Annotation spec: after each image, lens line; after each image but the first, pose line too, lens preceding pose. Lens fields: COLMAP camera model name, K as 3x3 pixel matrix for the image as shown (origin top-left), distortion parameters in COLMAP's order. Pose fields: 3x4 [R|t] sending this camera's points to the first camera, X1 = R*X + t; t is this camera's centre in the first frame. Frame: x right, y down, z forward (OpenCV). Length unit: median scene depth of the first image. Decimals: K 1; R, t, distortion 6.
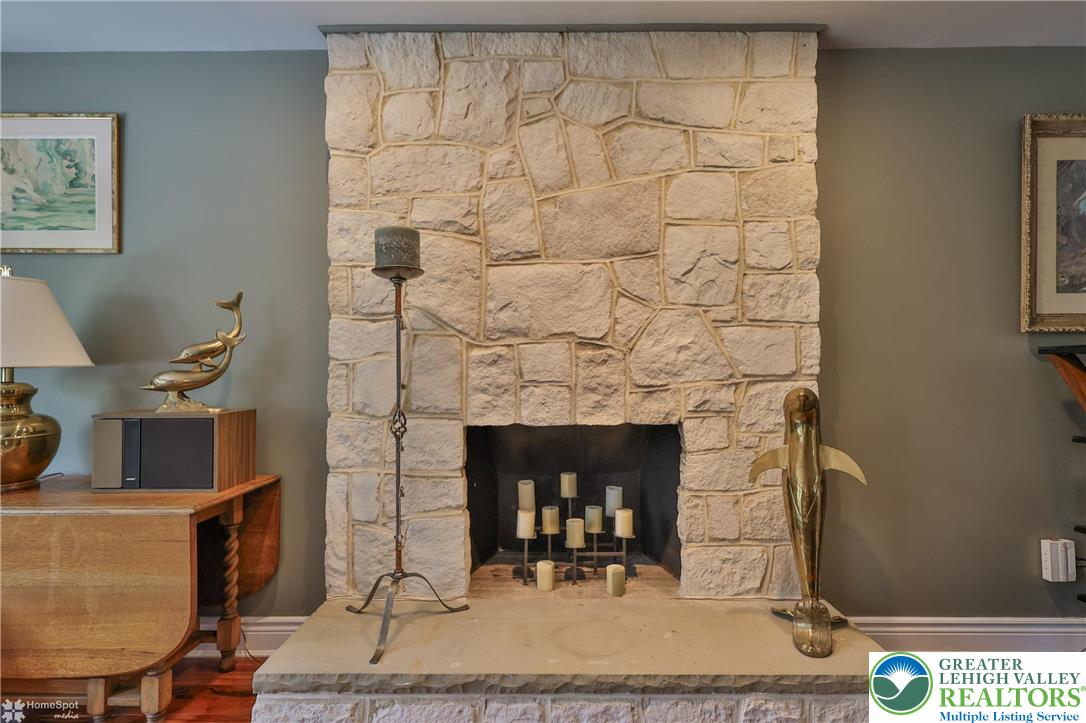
lens RADIAL K [[535.7, 0, 545.6], [0, 535.7, 361.5], [0, 0, 1]] dist [-0.001958, 0.002374]
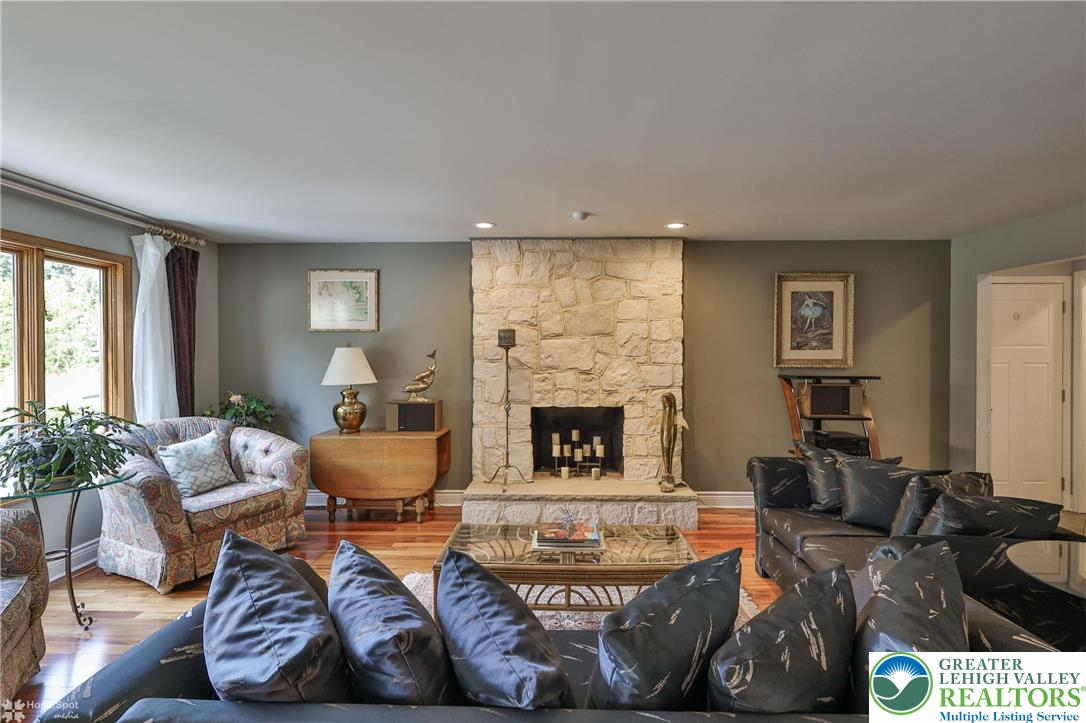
lens RADIAL K [[535.7, 0, 537.9], [0, 535.7, 360.7], [0, 0, 1]] dist [-0.001958, 0.002374]
pose [[0.999444, 0.001040, -0.033316, -0.043156], [-0.000272, 0.999735, 0.023037, -0.139368], [0.033331, -0.023015, 0.999179, -1.357157]]
